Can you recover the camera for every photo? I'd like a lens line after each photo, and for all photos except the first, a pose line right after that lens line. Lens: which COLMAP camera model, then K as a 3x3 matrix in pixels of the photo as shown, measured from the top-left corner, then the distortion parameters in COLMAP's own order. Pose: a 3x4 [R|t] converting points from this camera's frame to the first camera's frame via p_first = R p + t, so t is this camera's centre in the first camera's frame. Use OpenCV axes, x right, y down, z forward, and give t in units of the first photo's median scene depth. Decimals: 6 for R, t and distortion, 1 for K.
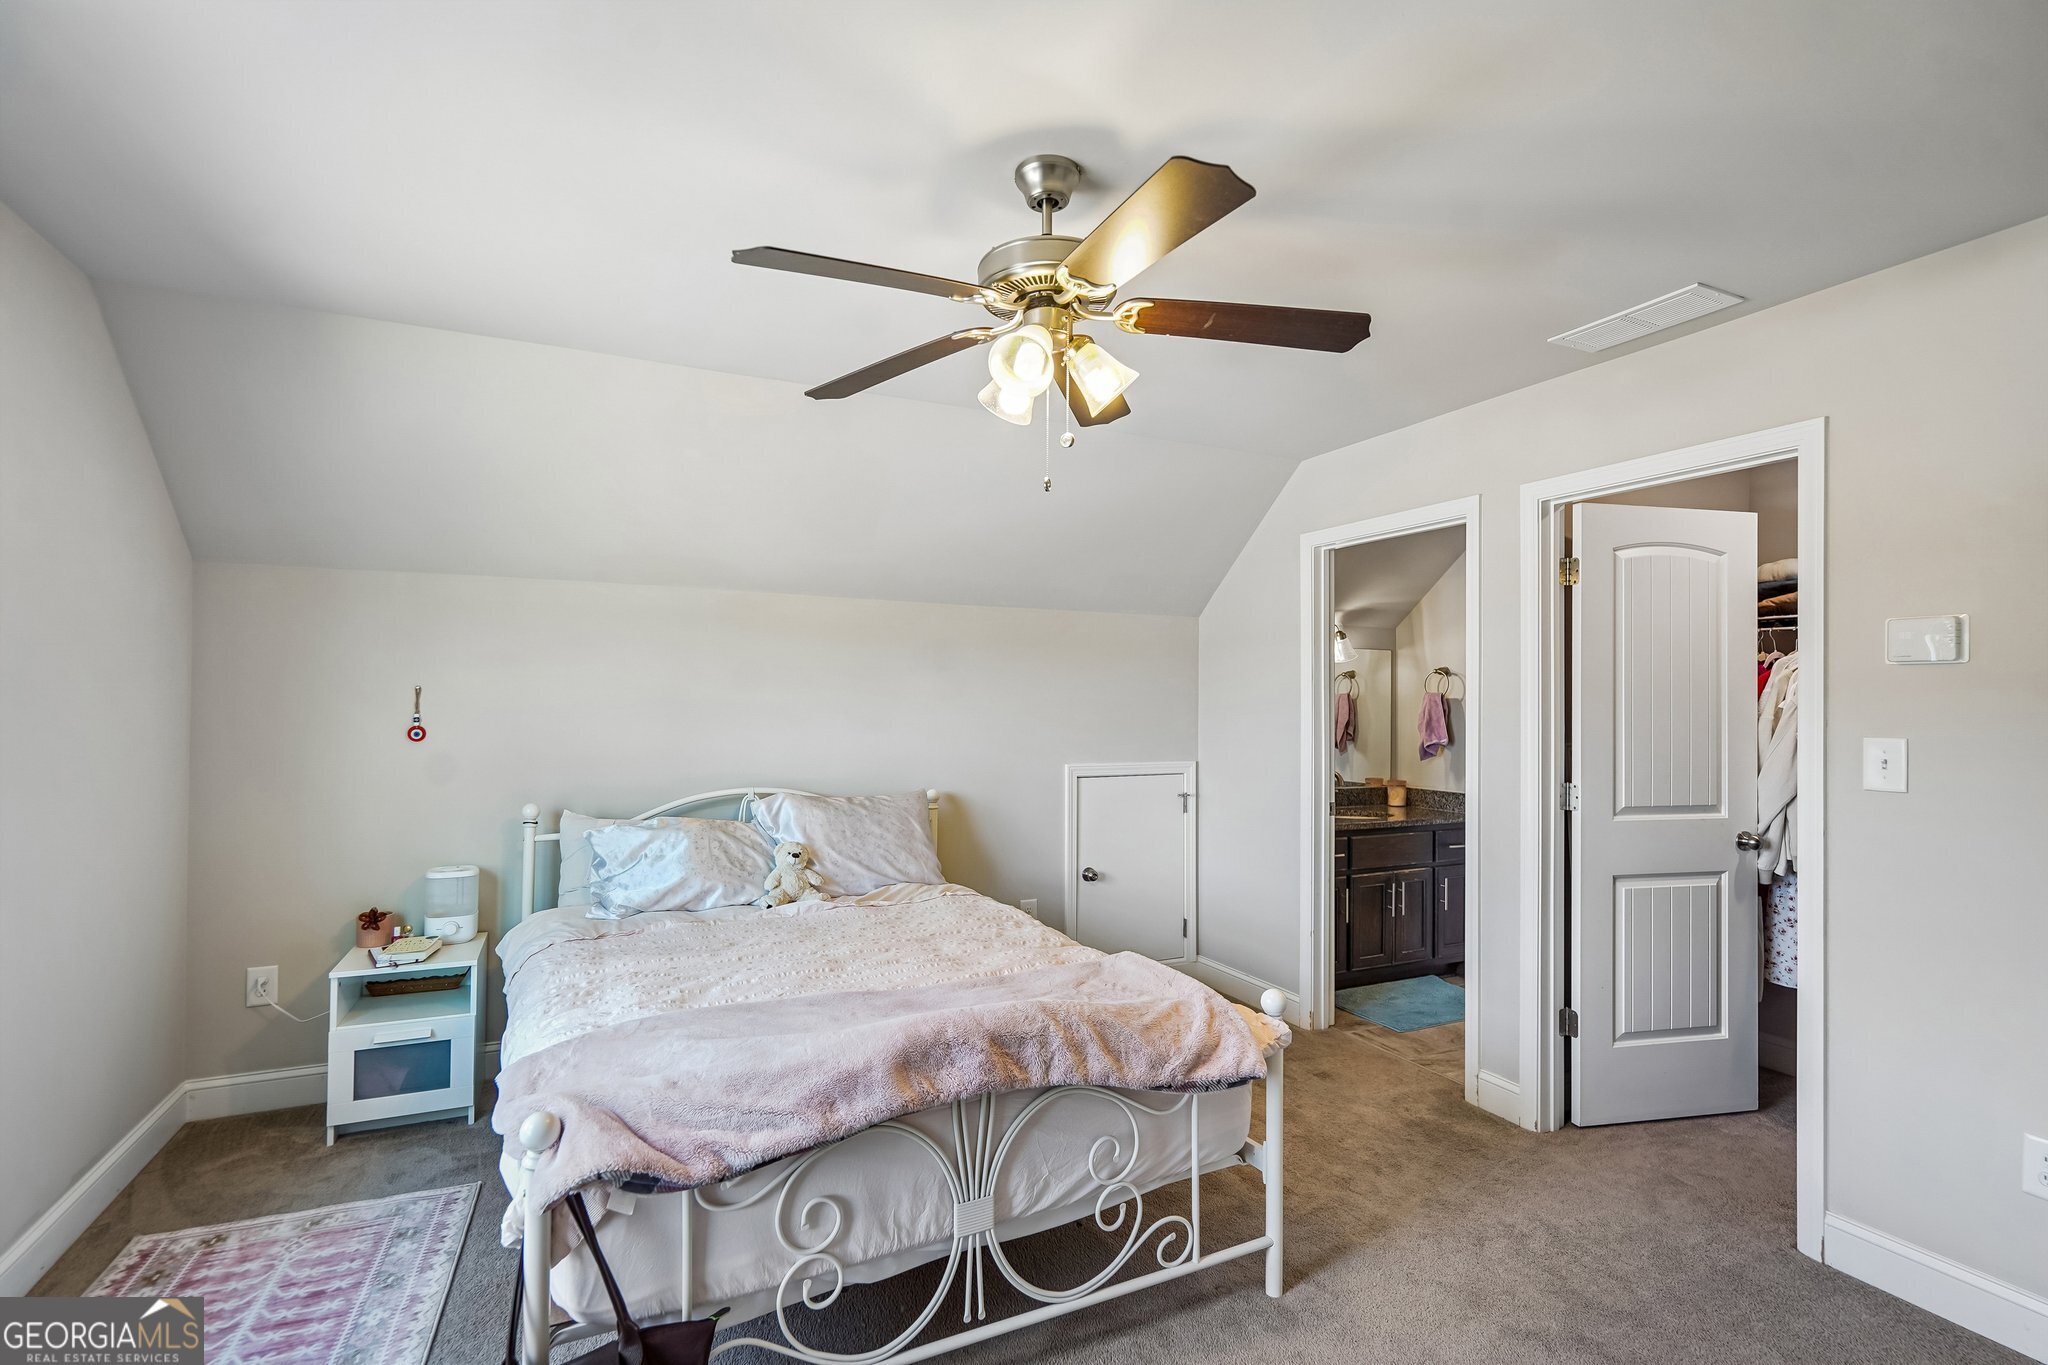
lens RADIAL K [[935.8, 0, 1020.8], [0, 935.8, 691.2], [0, 0, 1]] dist [-0.005605, 0.002346]
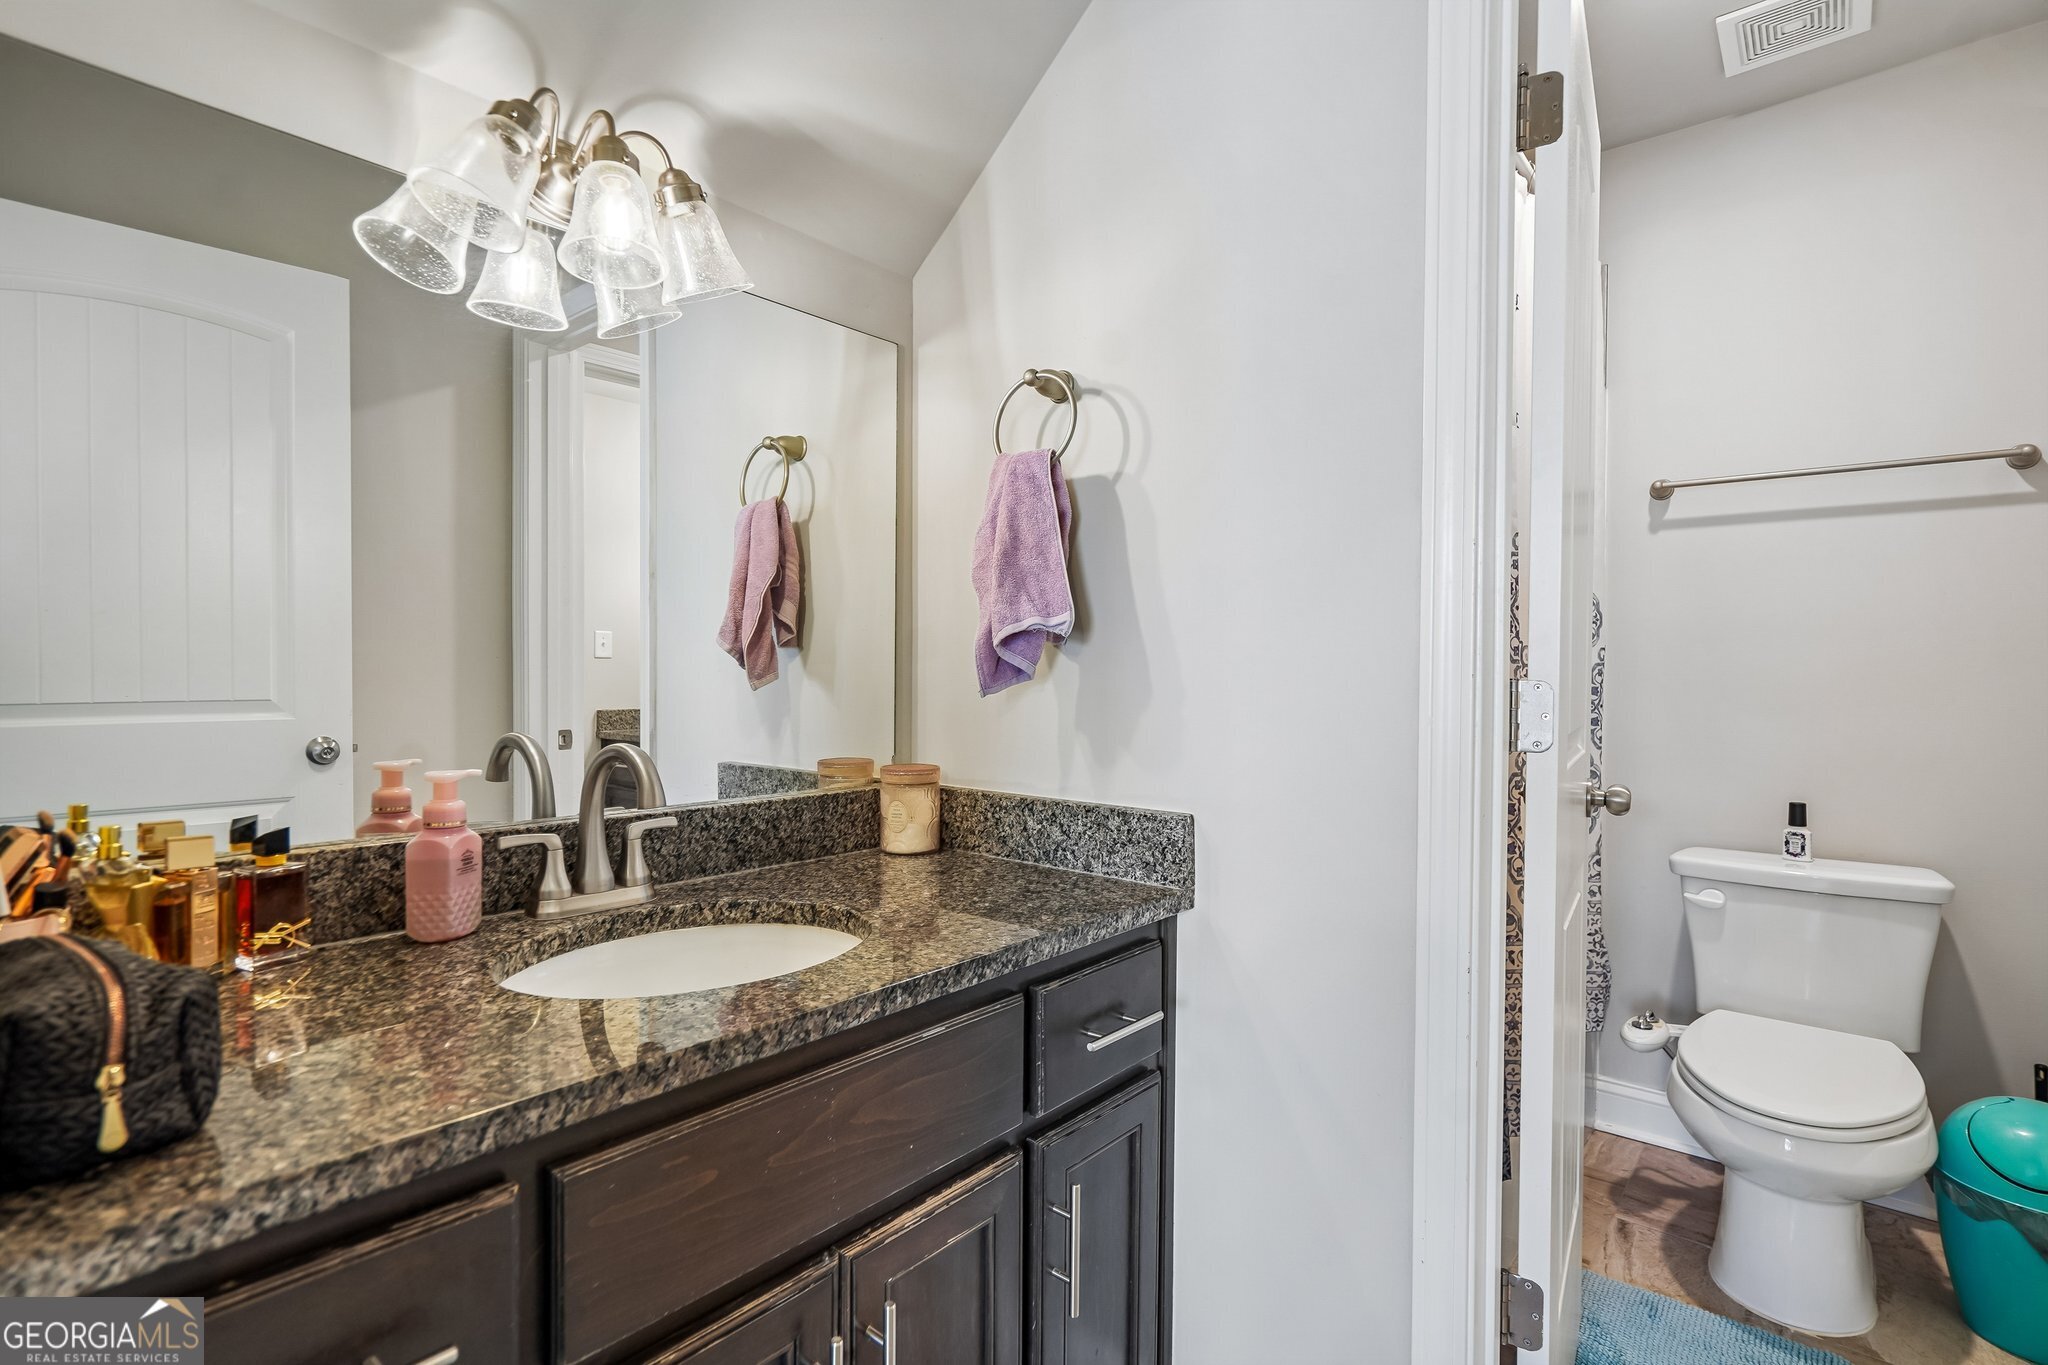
lens RADIAL K [[935.8, 0, 1019.1], [0, 935.8, 677.3], [0, 0, 1]] dist [-0.005605, 0.002346]
pose [[0.911253, -0.004984, 0.411816, 0.313160], [-0.003562, 0.999794, 0.019981, 0.061523], [-0.411831, -0.019675, 0.911048, 0.718921]]
